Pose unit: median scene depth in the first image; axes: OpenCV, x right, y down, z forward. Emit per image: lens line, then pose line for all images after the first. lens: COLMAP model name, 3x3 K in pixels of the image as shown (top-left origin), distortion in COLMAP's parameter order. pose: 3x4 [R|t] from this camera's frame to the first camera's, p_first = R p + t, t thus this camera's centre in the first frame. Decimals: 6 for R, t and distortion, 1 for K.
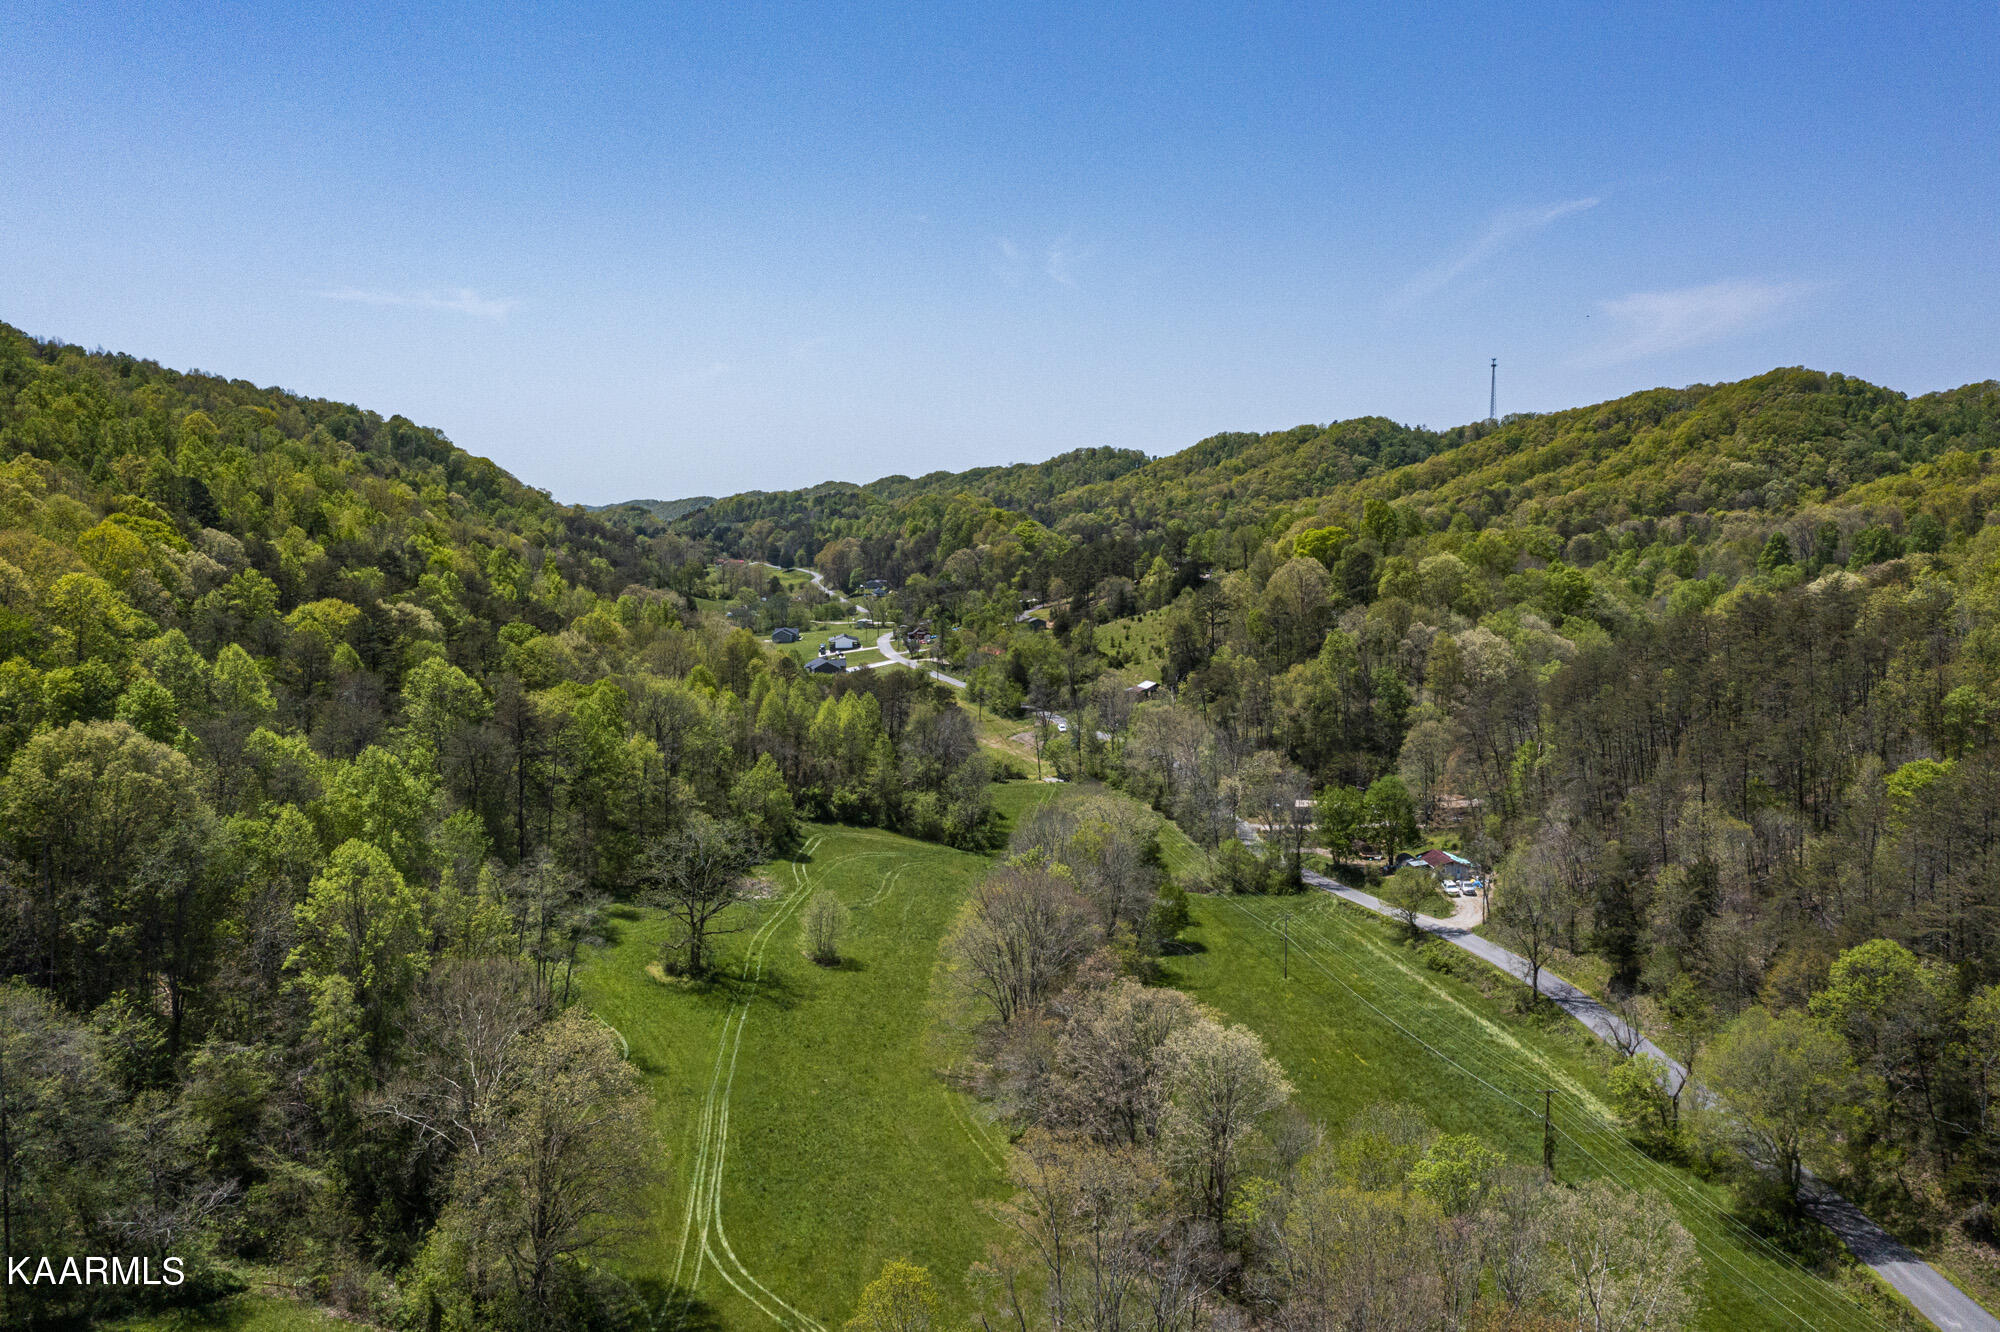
lens RADIAL K [[1551.7, 0, 1002.5], [0, 1551.7, 687.8], [0, 0, 1]] dist [-0.018239, 0.007312]
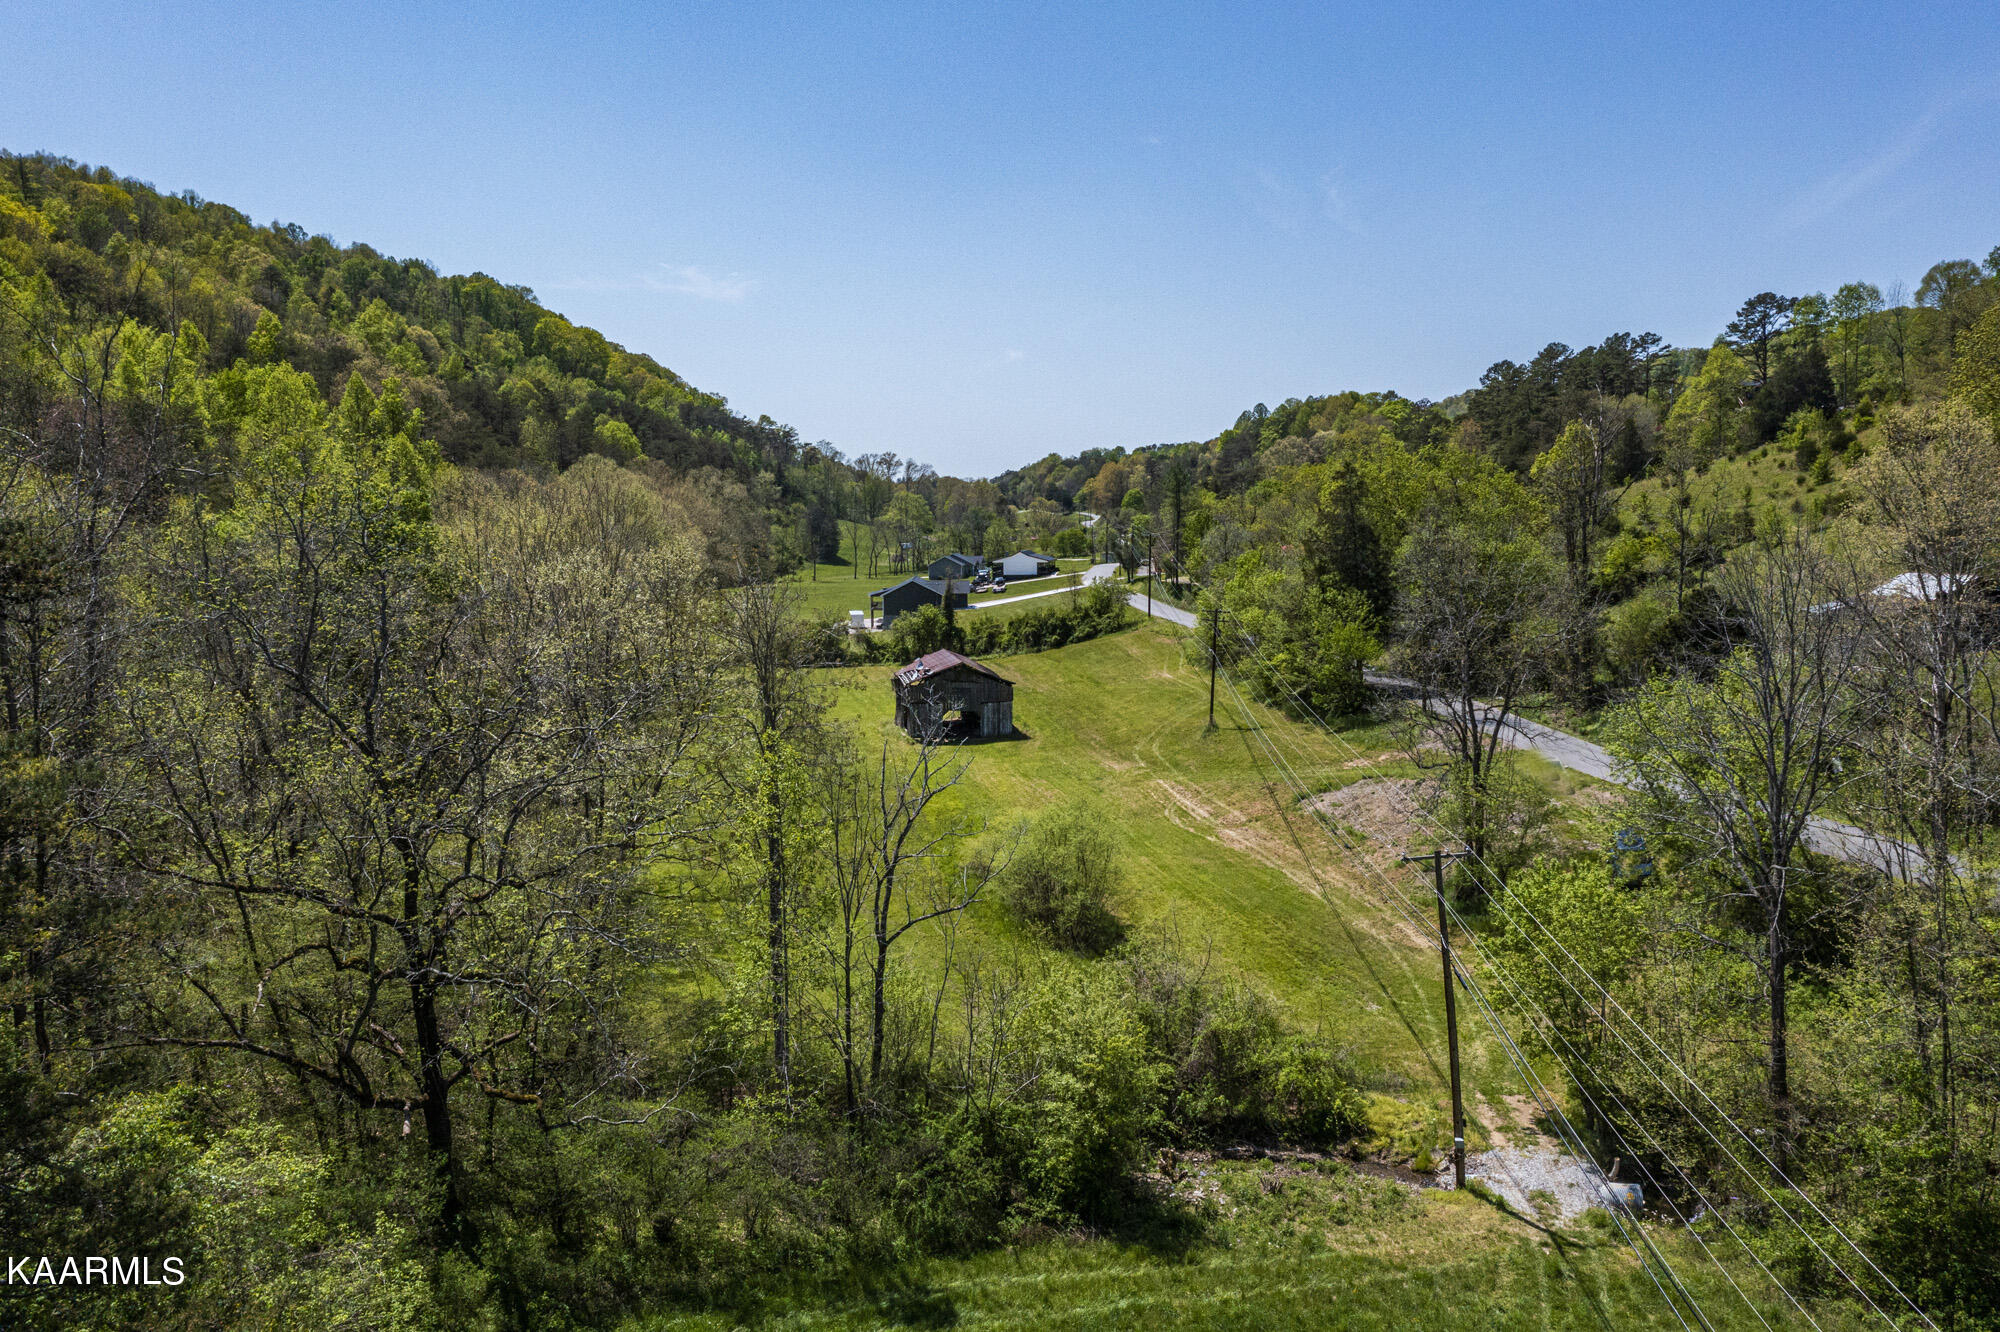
lens RADIAL K [[1556.8, 0, 1005.3], [0, 1556.8, 679.6], [0, 0, 1]] dist [-0.011710, 0.000666]
pose [[0.972926, 0.015989, -0.230564, 0.013633], [-0.017356, 0.999842, -0.003902, 0.014452], [0.230466, 0.007798, 0.973049, 0.713161]]
